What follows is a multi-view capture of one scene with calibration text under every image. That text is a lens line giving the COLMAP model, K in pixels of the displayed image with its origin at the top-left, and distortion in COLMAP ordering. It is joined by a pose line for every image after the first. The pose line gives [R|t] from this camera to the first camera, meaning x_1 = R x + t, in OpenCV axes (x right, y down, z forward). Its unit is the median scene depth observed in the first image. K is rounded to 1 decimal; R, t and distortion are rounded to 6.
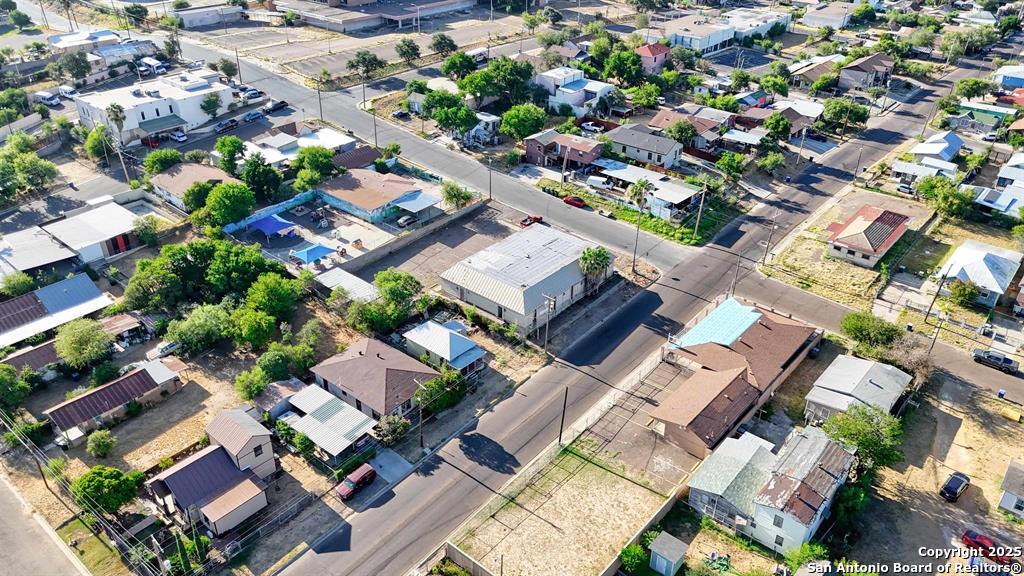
lens RADIAL K [[746.5, 0, 512.0], [0, 746.5, 288.0], [0, 0, 1]] dist [0.080136, -0.081344]
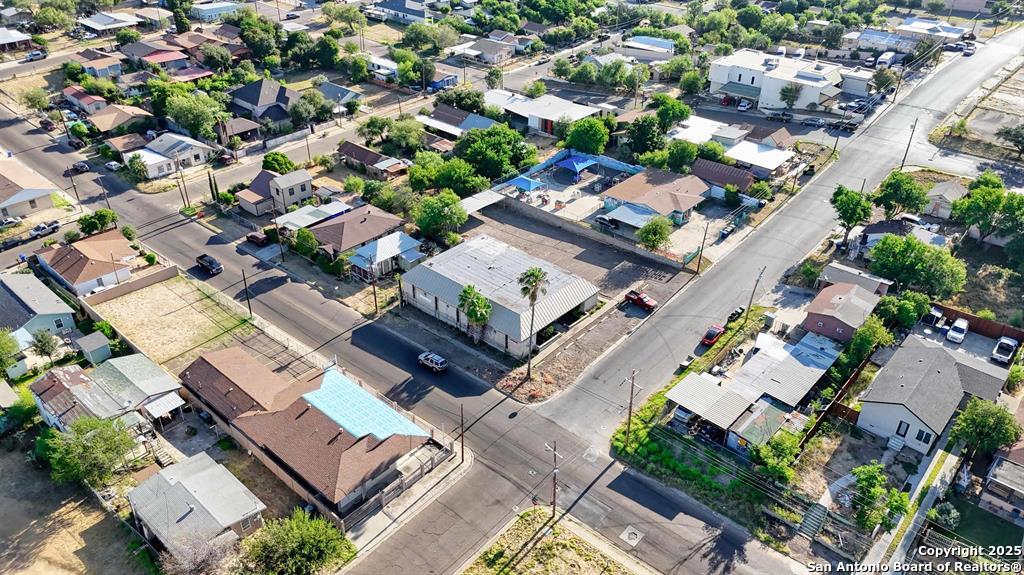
lens RADIAL K [[746.5, 0, 512.0], [0, 746.5, 287.5], [0, 0, 1]] dist [0.080136, -0.081344]
pose [[-0.020796, 0.523380, -0.851846, 0.731875], [-0.520505, 0.721786, 0.456178, -0.409626], [0.853605, 0.452877, 0.257412, 0.711515]]
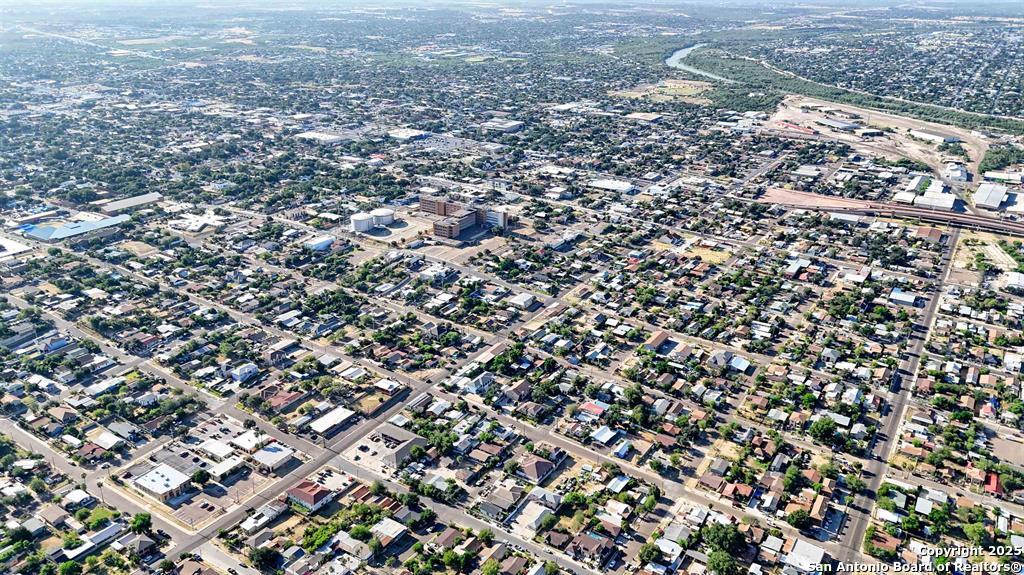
lens RADIAL K [[753.5, 0, 512.0], [0, 753.5, 287.5], [0, 0, 1]] dist [0.029555, -0.000544]
pose [[0.991203, -0.047358, 0.123585, -0.729907], [0.064257, 0.988546, -0.136556, 0.631393], [-0.115703, 0.143296, 0.982893, -4.479662]]
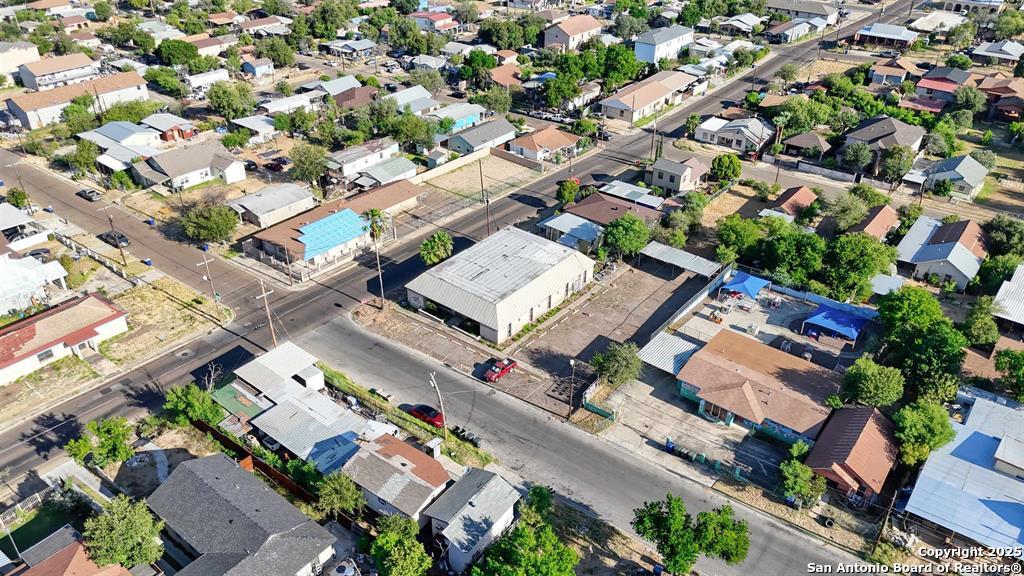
lens RADIAL K [[753.5, 0, 512.0], [0, 753.5, 288.0], [0, 0, 1]] dist [0.029555, -0.000544]
pose [[-0.999156, -0.000557, -0.041071, 0.046252], [-0.036665, 0.462840, 0.885683, -0.775314], [0.018516, 0.886442, -0.462470, 1.320165]]
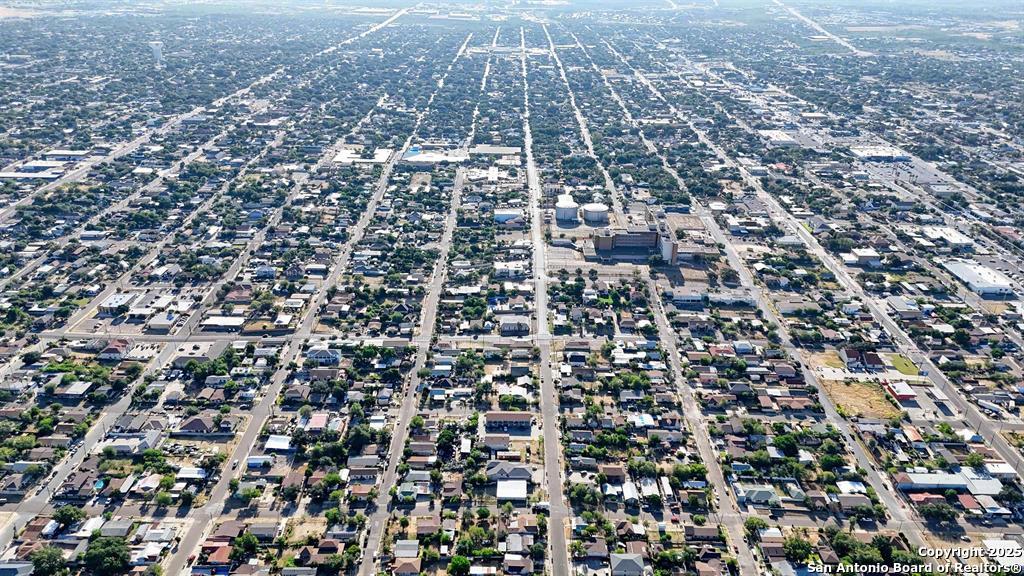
lens RADIAL K [[746.5, 0, 512.0], [0, 746.5, 288.0], [0, 0, 1]] dist [0.080136, -0.081344]
pose [[0.641811, 0.310308, -0.701275, 3.333873], [-0.394210, 0.917899, 0.045379, -0.436706], [0.657782, 0.247325, 0.711445, -2.598372]]
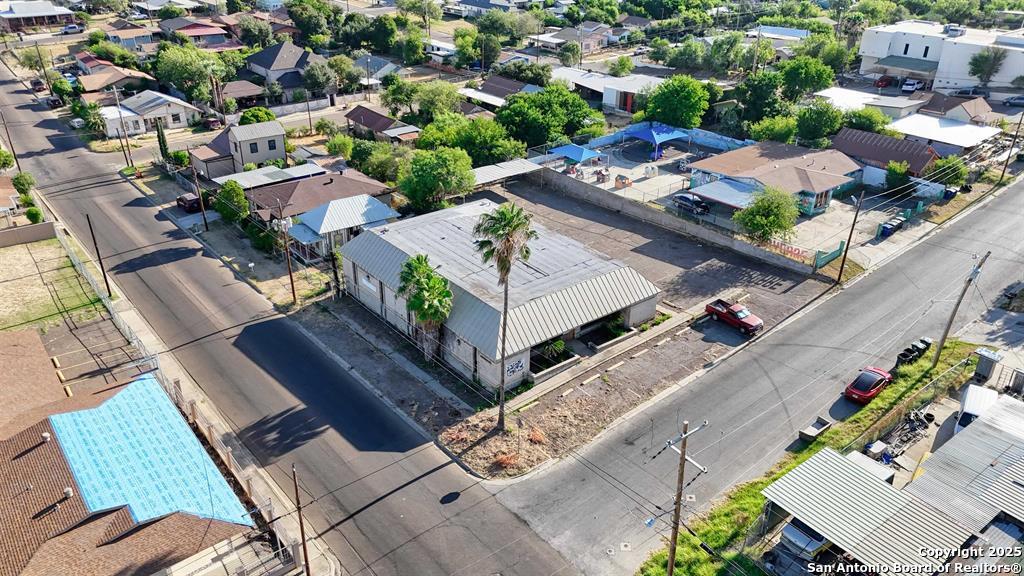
lens RADIAL K [[753.5, 0, 512.0], [0, 753.5, 288.0], [0, 0, 1]] dist [0.029555, -0.000544]
pose [[-0.184264, 0.442245, -0.877762, 0.465970], [-0.509668, 0.720612, 0.470060, -0.260829], [0.840408, 0.533982, 0.092615, 0.882611]]
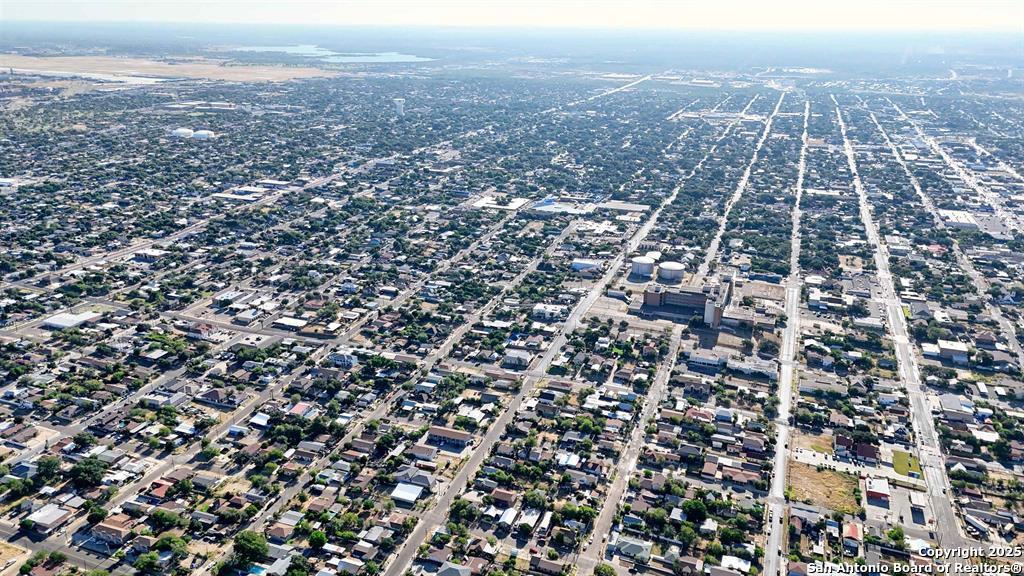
lens RADIAL K [[746.5, 0, 512.0], [0, 746.5, 288.0], [0, 0, 1]] dist [0.080136, -0.081344]
pose [[0.338321, 0.310741, -0.888245, 4.411685], [-0.482821, 0.867515, 0.119588, -1.023131], [0.807727, 0.388404, 0.443531, -1.583916]]
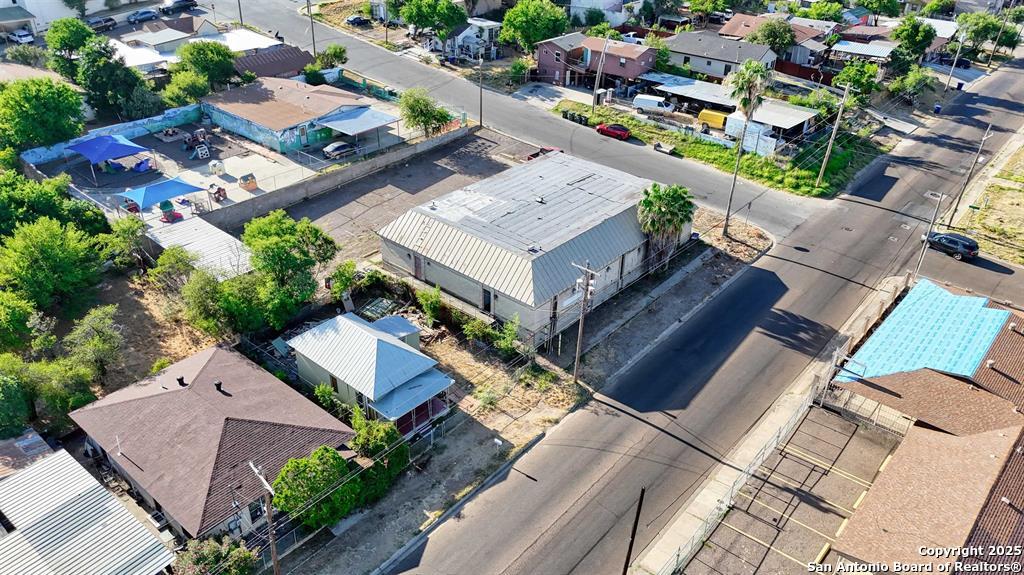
lens RADIAL K [[753.5, 0, 512.0], [0, 753.5, 287.5], [0, 0, 1]] dist [0.029555, -0.000544]
pose [[0.999857, 0.015577, -0.006575, 0.004155], [-0.015577, 0.999879, 0.000054, 0.019389], [0.006575, 0.000048, 0.999978, 0.402590]]
